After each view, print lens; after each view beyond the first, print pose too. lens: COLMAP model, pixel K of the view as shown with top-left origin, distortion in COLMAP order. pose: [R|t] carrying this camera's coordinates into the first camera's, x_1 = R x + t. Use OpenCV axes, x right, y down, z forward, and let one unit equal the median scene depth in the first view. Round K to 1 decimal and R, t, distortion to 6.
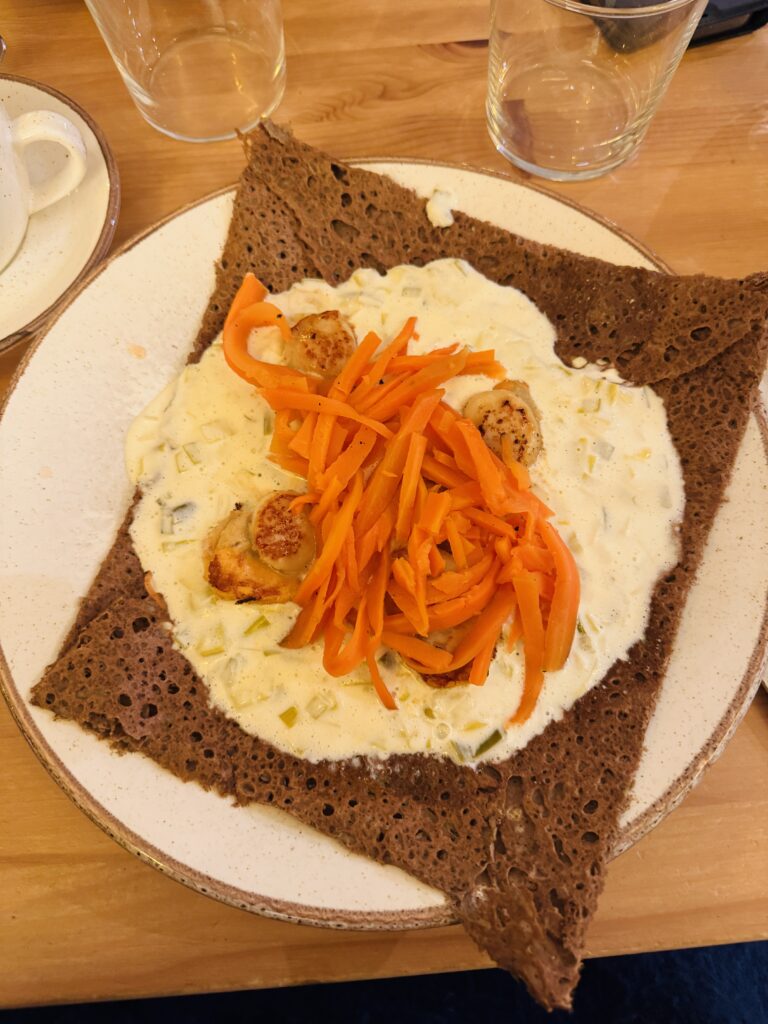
lens RADIAL K [[794.1, 0, 384.0], [0, 794.1, 512.0], [0, 0, 1]] dist [0.200203, -0.545059]
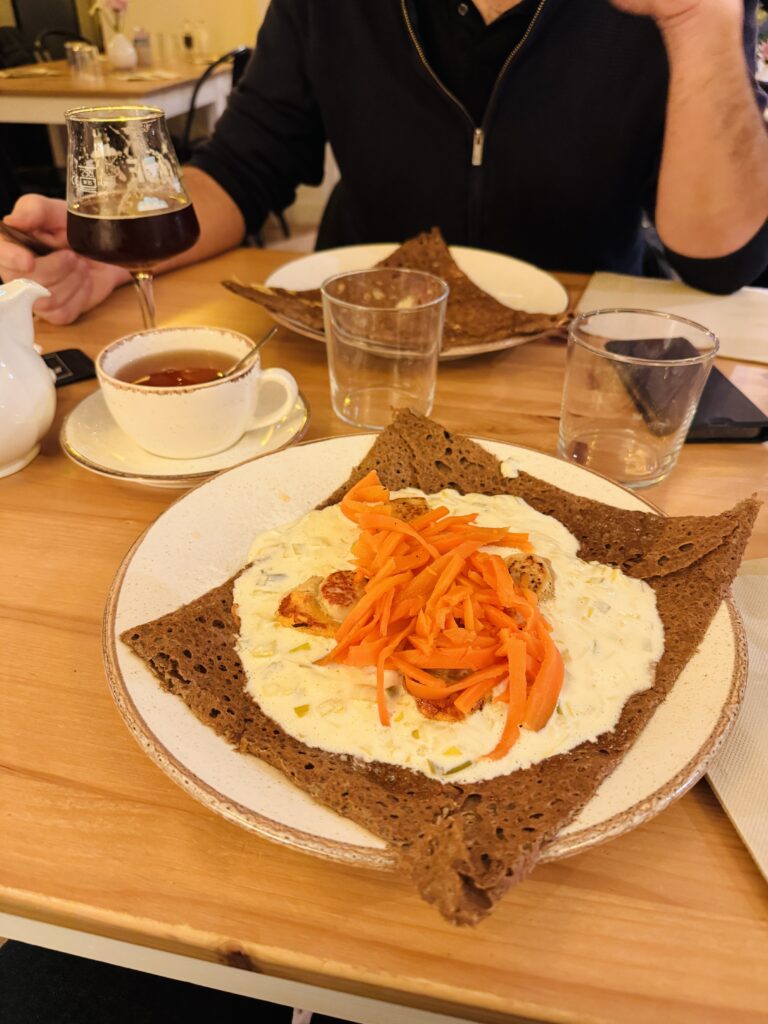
lens RADIAL K [[794.1, 0, 384.0], [0, 794.1, 512.0], [0, 0, 1]] dist [0.200203, -0.545059]
pose [[0.960292, 0.180972, -0.212341, 0.188952], [-0.273086, 0.765540, -0.582558, 0.652259], [0.057129, 0.617413, 0.784562, -0.109716]]
